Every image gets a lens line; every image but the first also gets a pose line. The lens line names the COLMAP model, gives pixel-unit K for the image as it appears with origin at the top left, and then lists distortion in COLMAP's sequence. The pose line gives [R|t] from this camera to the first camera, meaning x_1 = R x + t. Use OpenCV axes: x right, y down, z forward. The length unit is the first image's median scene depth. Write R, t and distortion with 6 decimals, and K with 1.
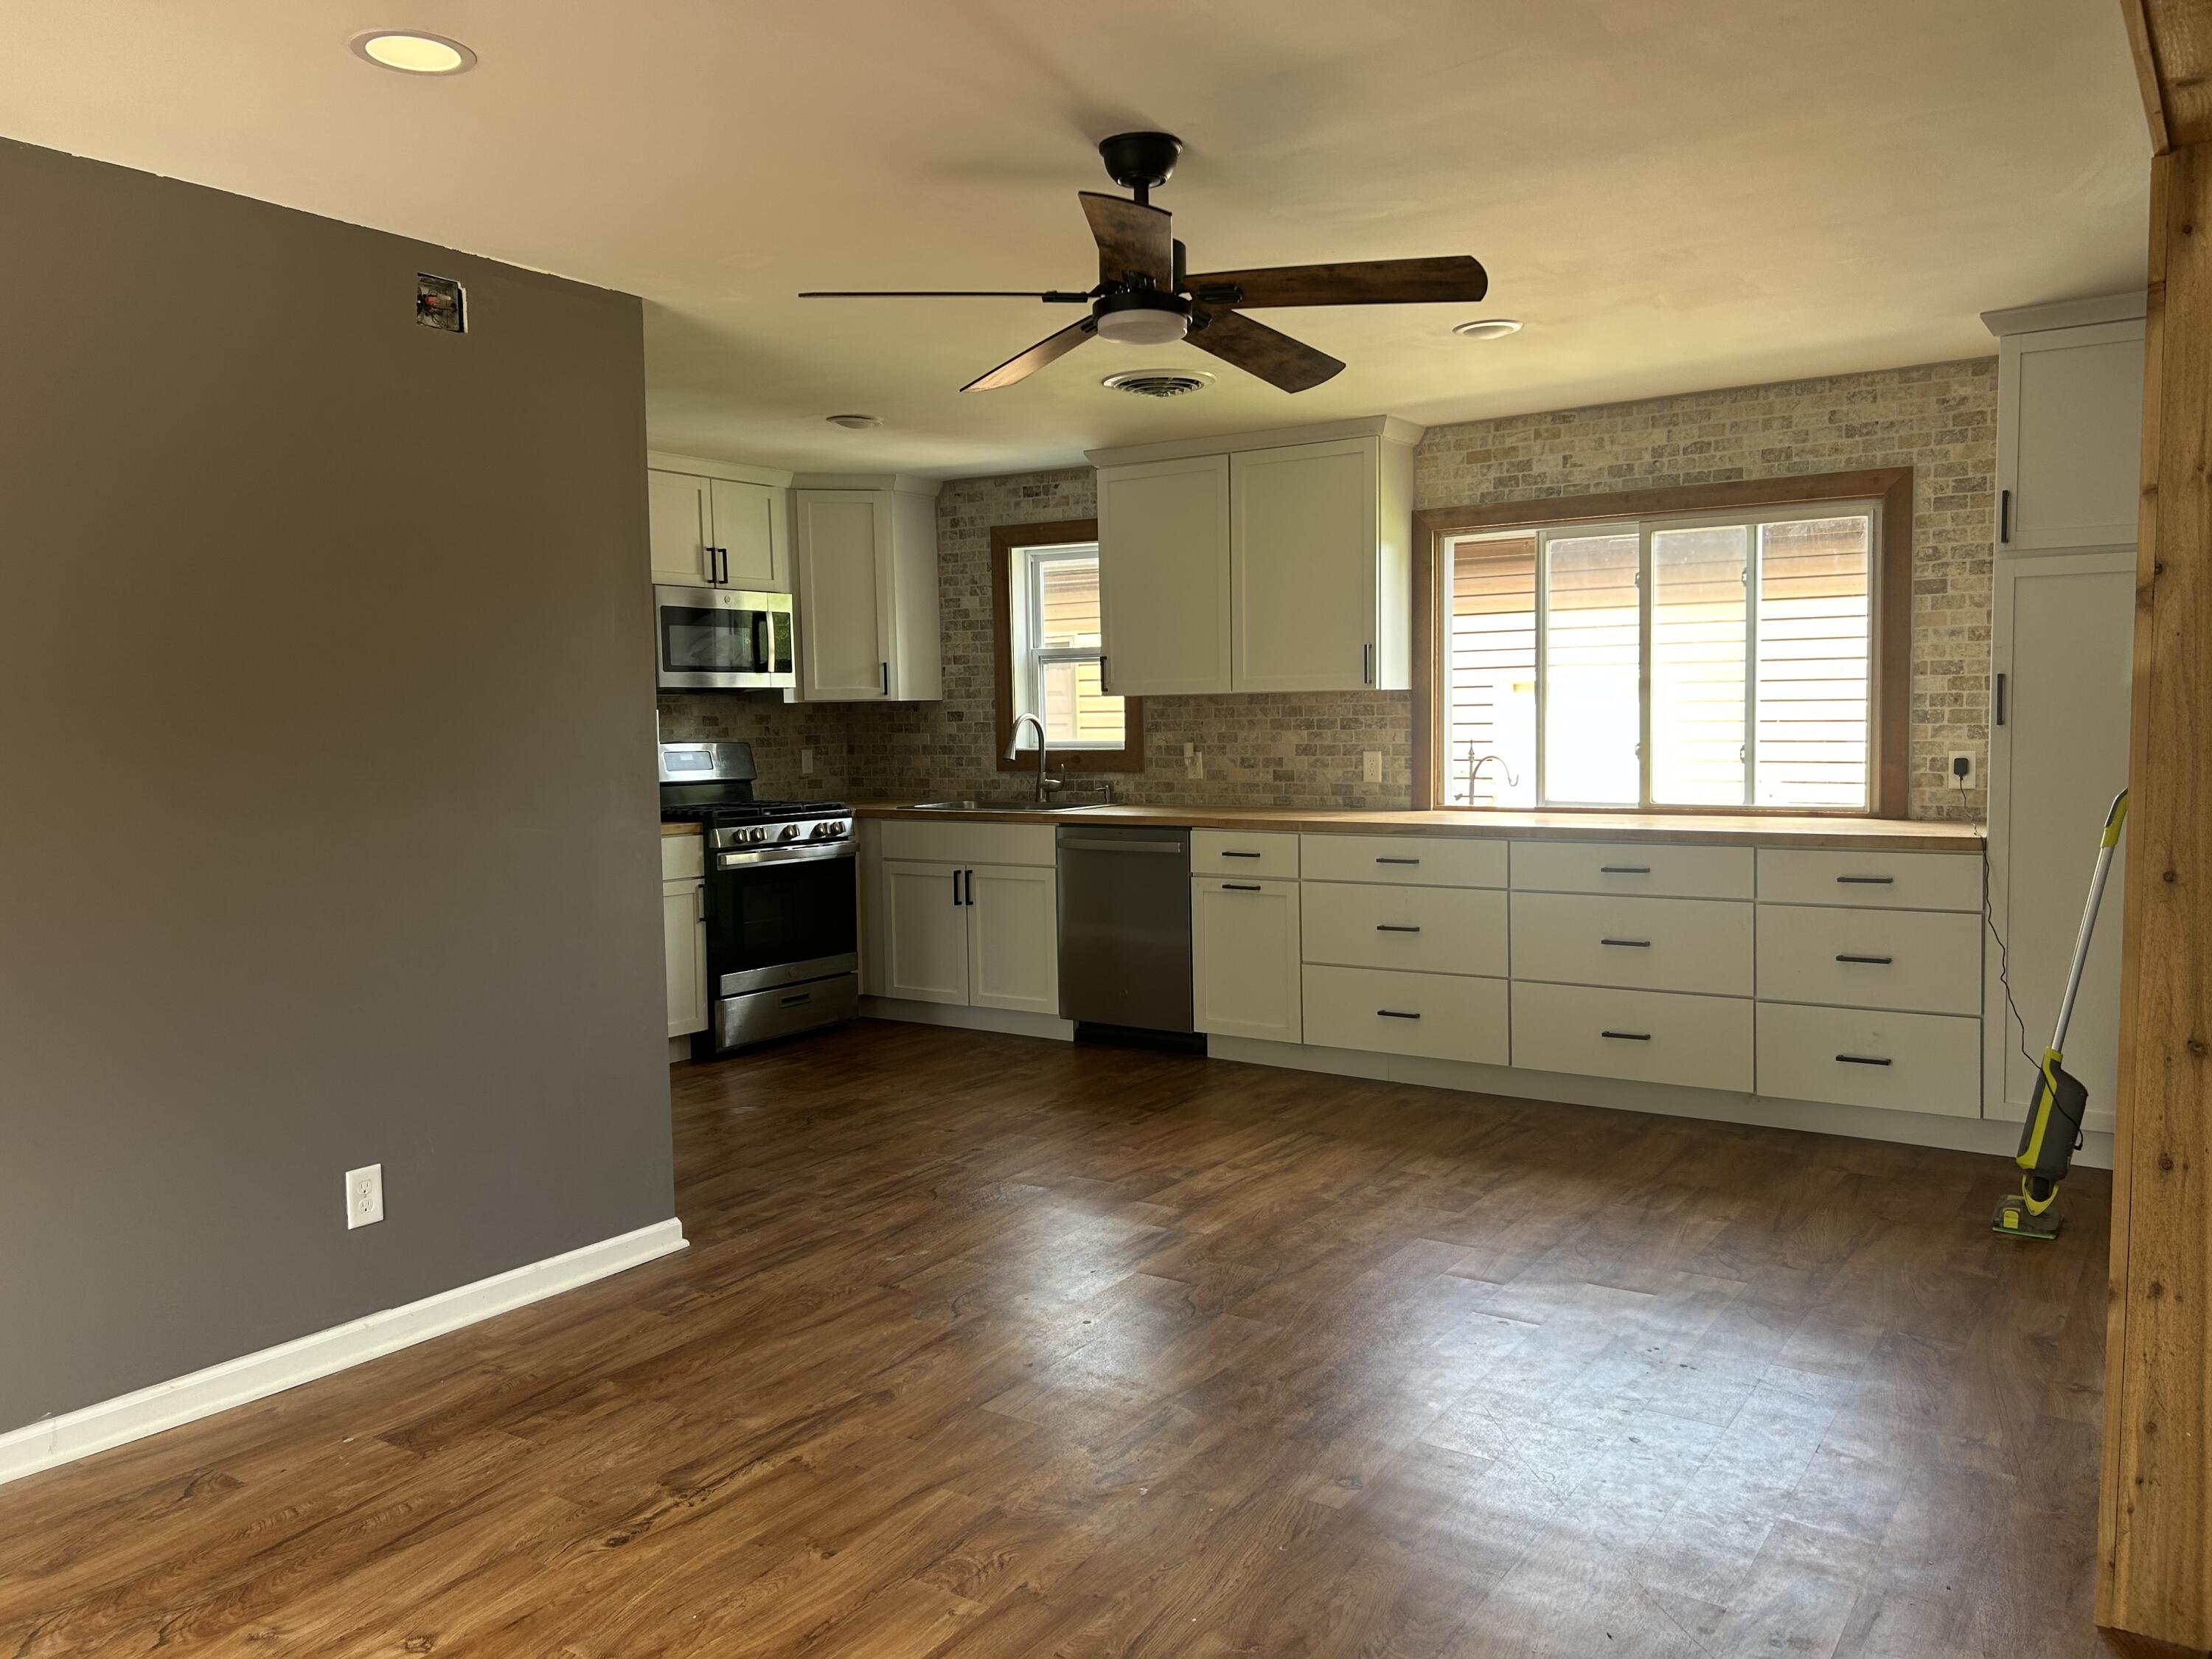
lens RADIAL K [[1663.8, 0, 1106.0], [0, 1663.8, 829.5], [0, 0, 1]] dist [-0.000986, -0.003531]
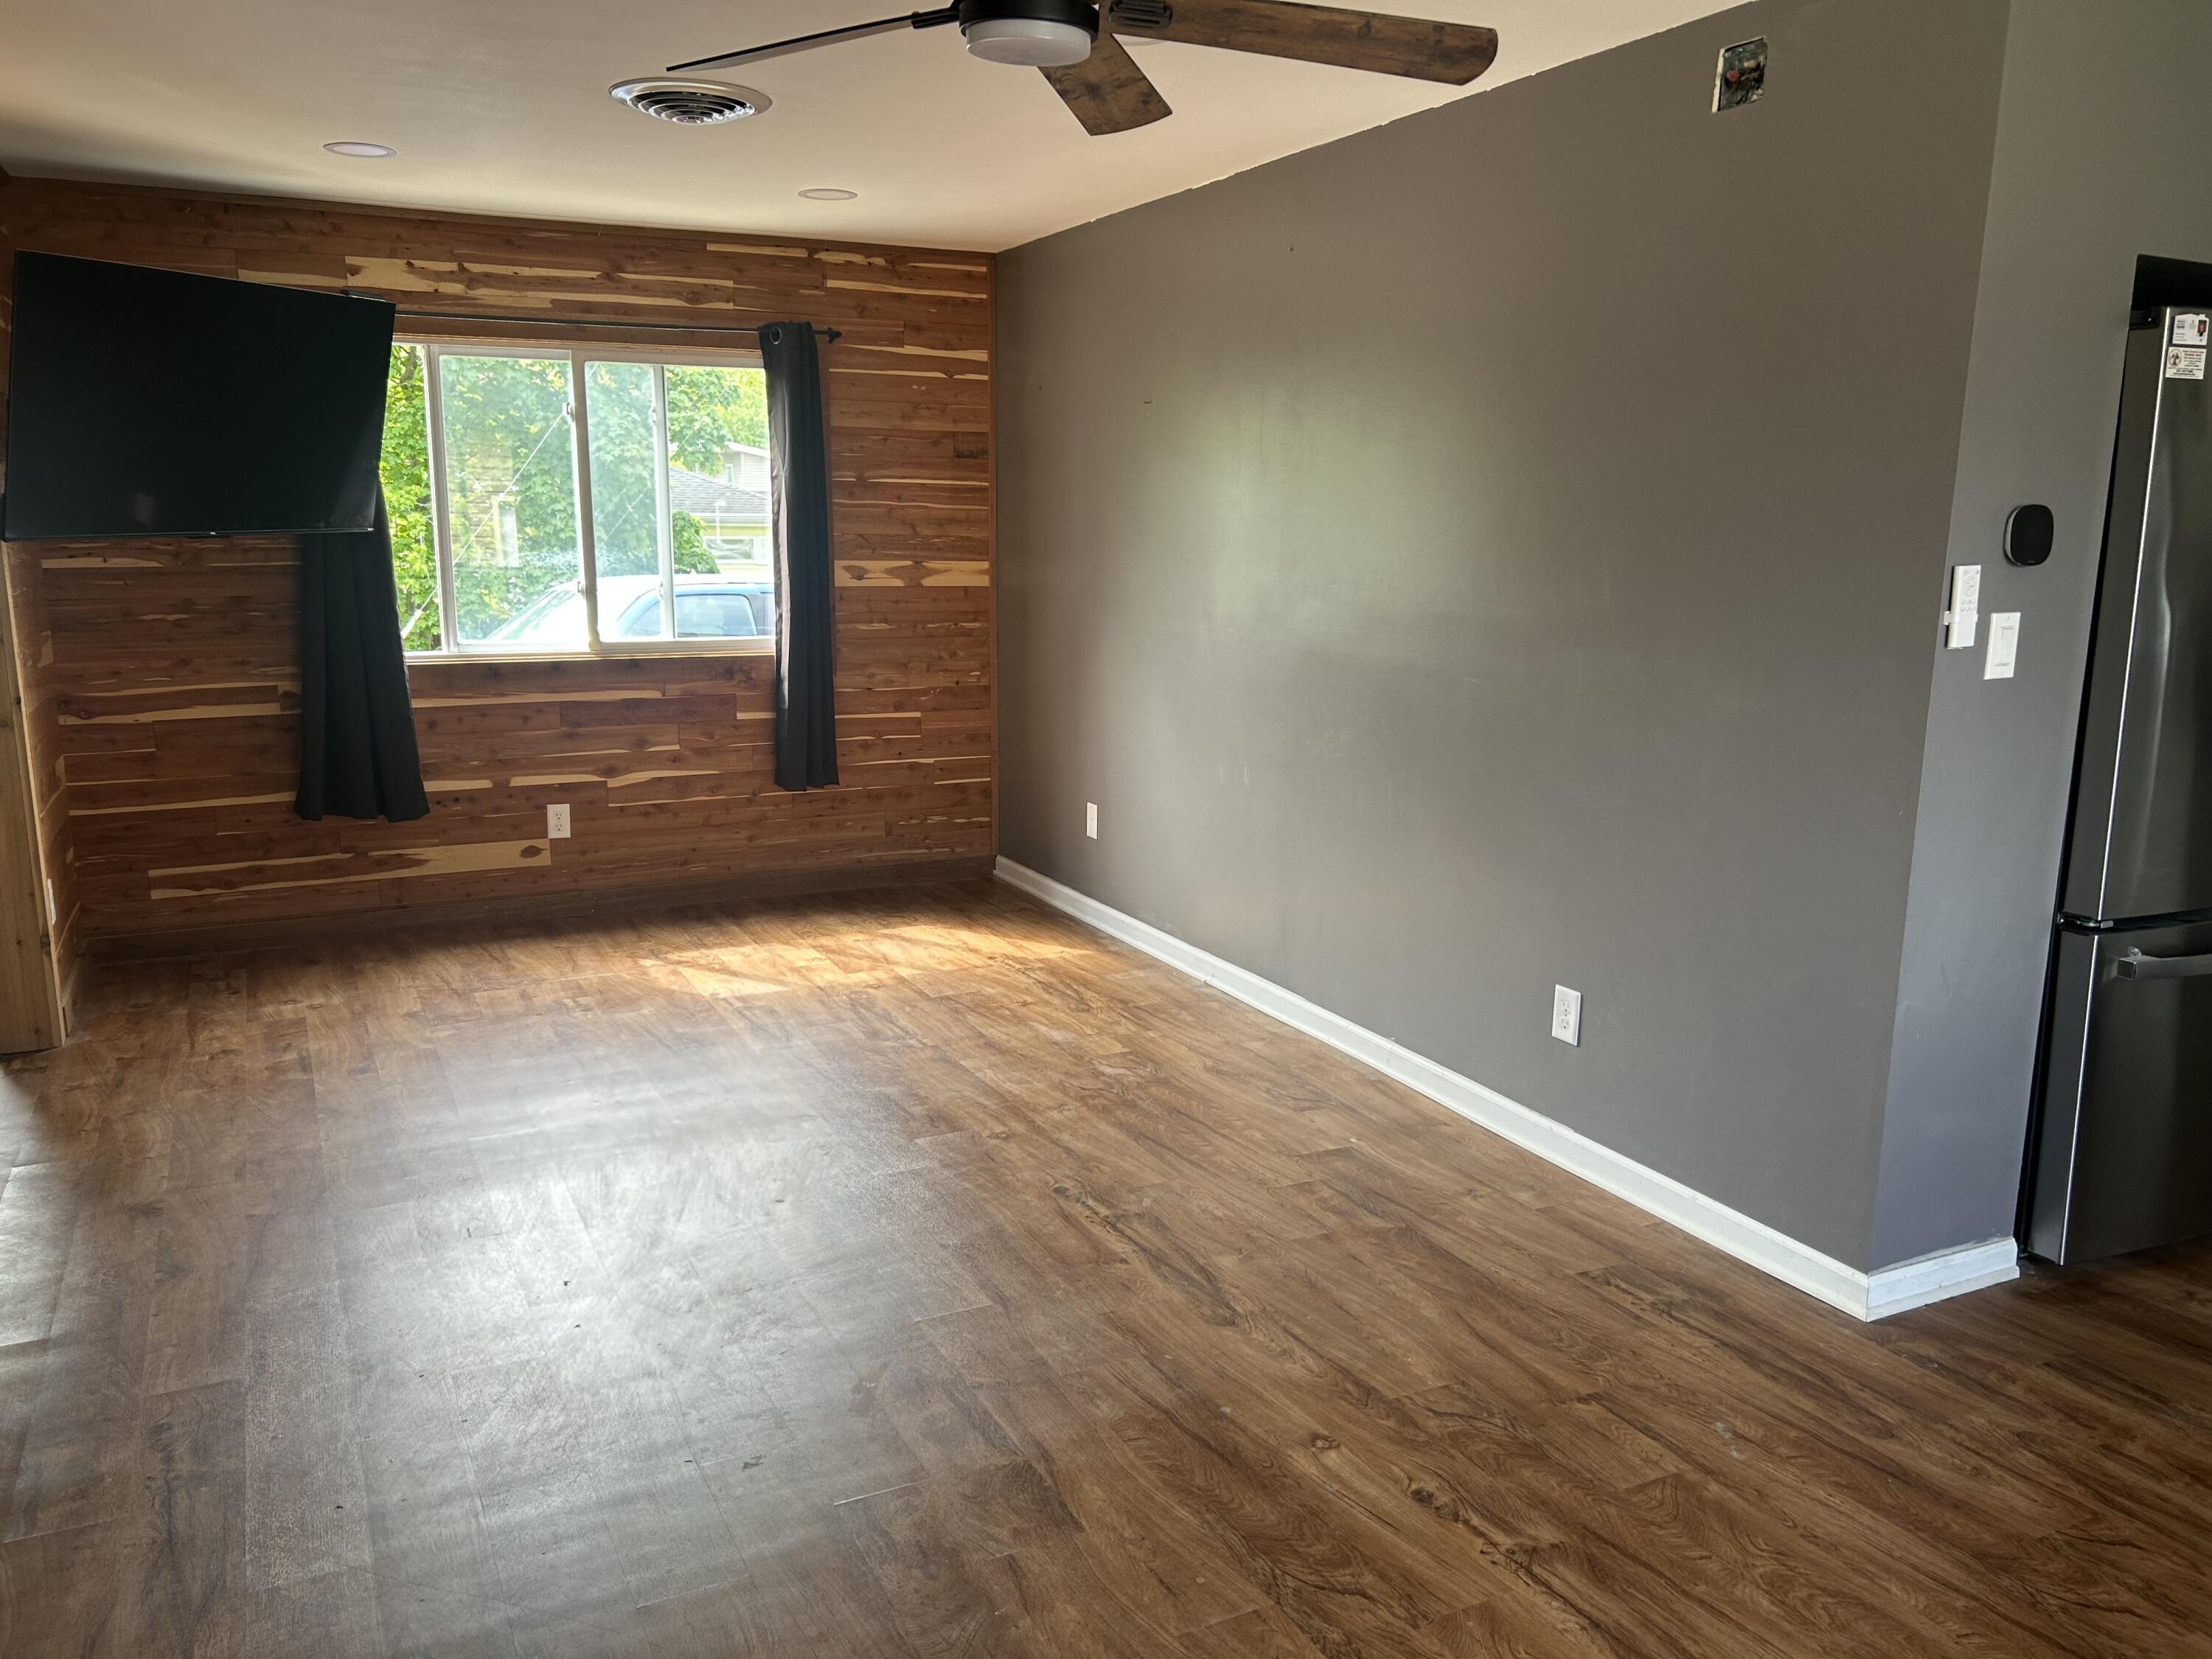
lens RADIAL K [[1663.8, 0, 1106.0], [0, 1663.8, 829.5], [0, 0, 1]] dist [-0.000986, -0.003531]
pose [[-0.490388, 0.176845, -0.853373, 0.639970], [-0.062647, 0.969509, 0.236912, -0.140278], [0.869250, 0.169640, -0.464357, 1.324731]]
